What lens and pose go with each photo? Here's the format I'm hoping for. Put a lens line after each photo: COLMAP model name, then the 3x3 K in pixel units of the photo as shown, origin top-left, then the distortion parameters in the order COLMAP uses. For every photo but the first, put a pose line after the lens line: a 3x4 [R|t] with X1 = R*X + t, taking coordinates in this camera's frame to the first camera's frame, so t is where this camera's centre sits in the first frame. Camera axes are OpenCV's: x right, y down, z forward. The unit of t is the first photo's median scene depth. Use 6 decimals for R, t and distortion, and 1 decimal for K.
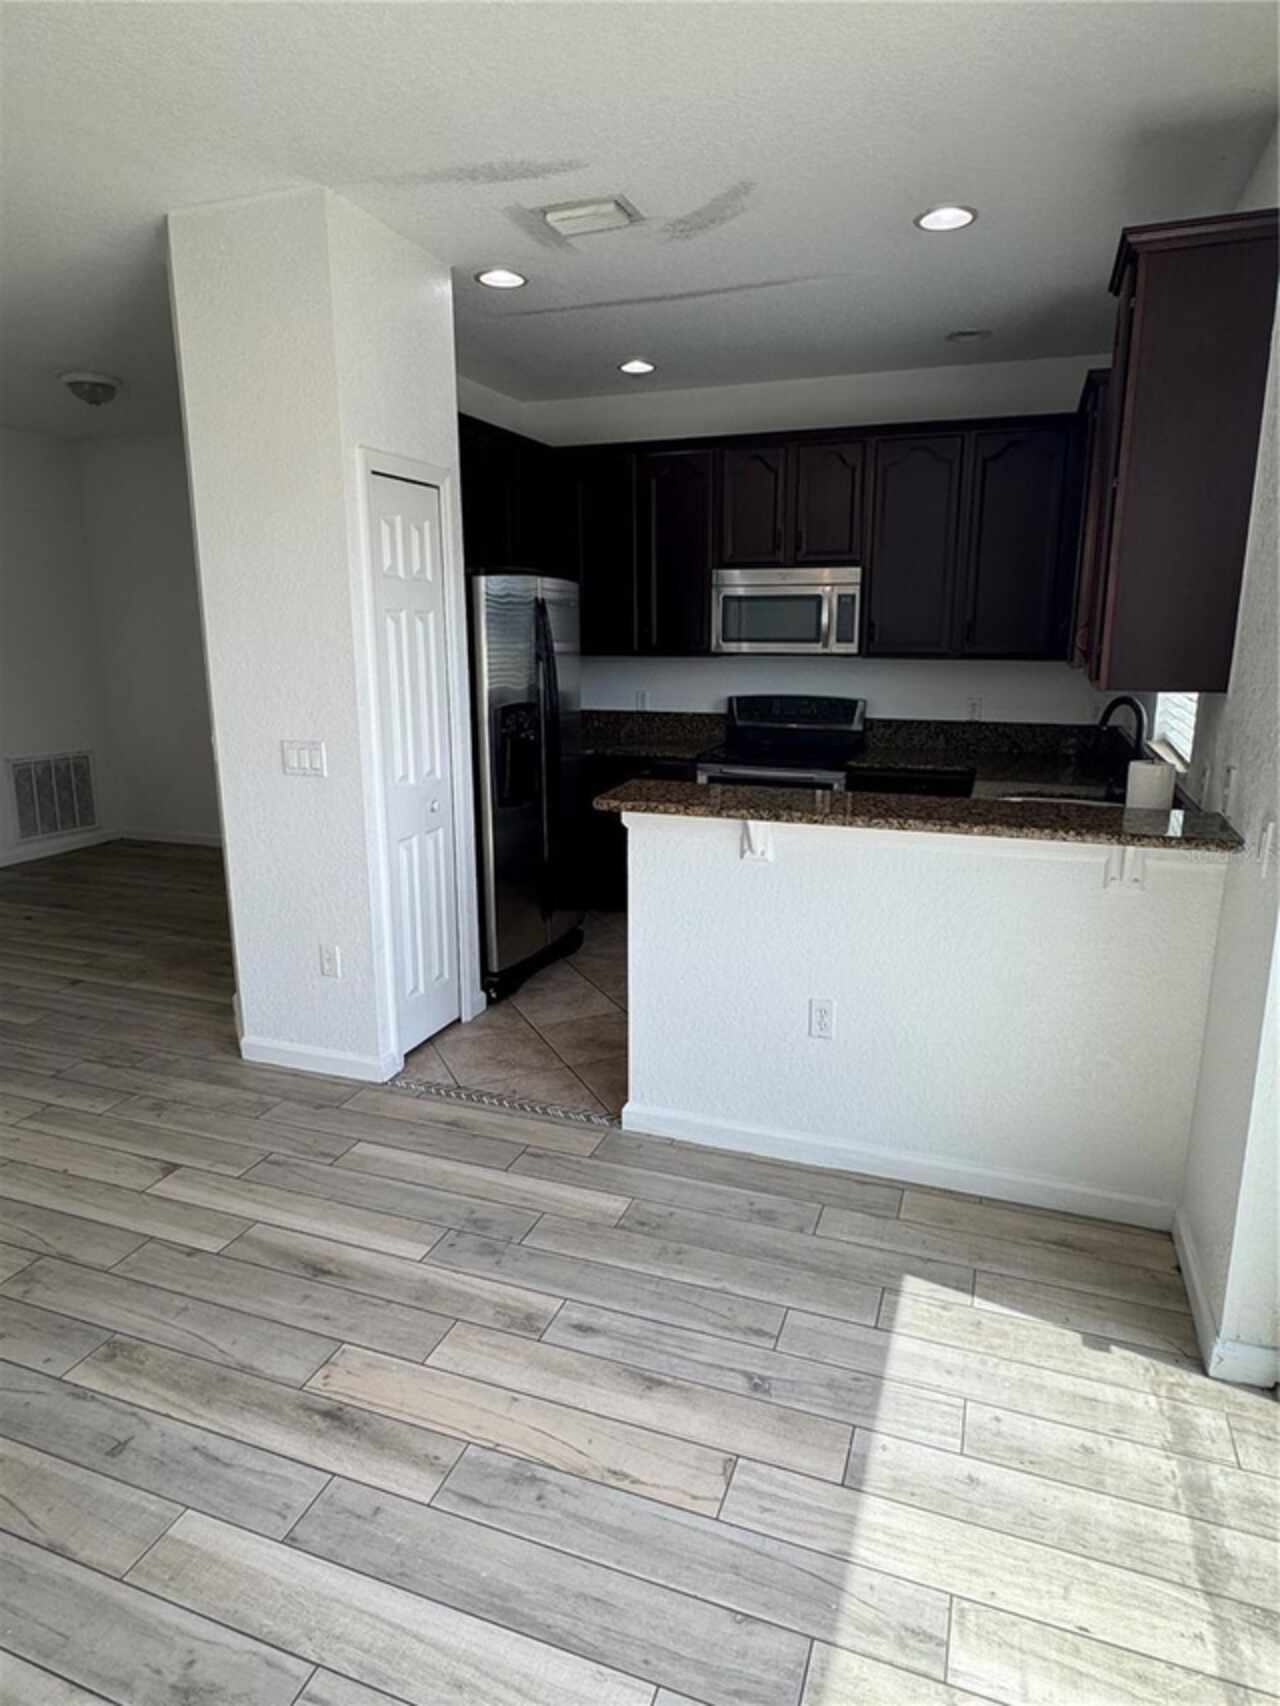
lens RADIAL K [[1026.9, 0, 640.0], [0, 1026.9, 853.0], [0, 0, 1]] dist [-0.006051, -0.001014]
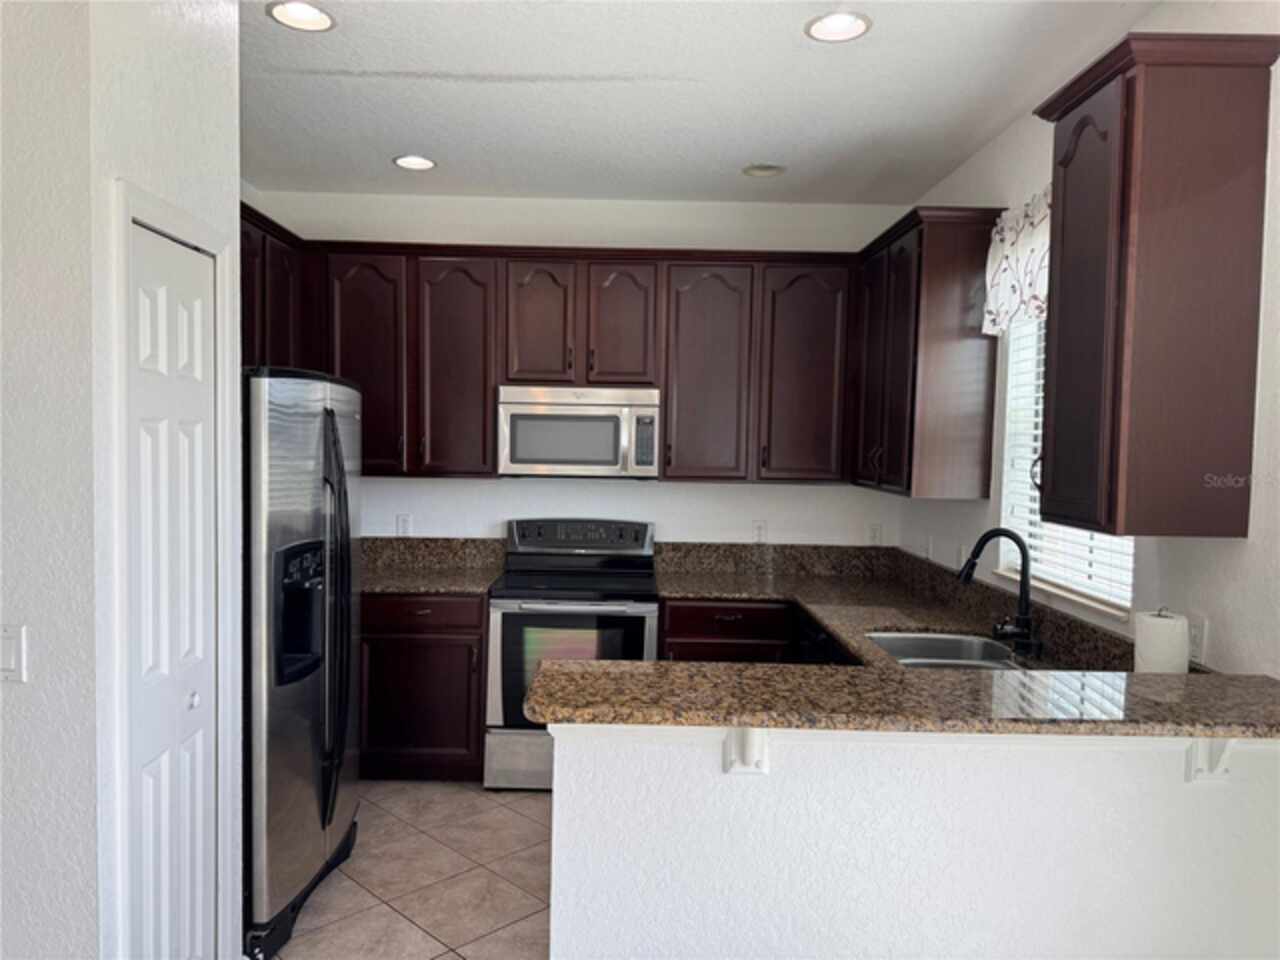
lens RADIAL K [[916.6, 0, 640.0], [0, 916.6, 480.0], [0, 0, 1]] dist [0.118660, -0.197622]
pose [[0.934391, 0.004297, 0.356224, -0.123266], [0.057619, 0.984939, -0.163019, -0.061593], [-0.351559, 0.172849, 0.920070, 0.256633]]
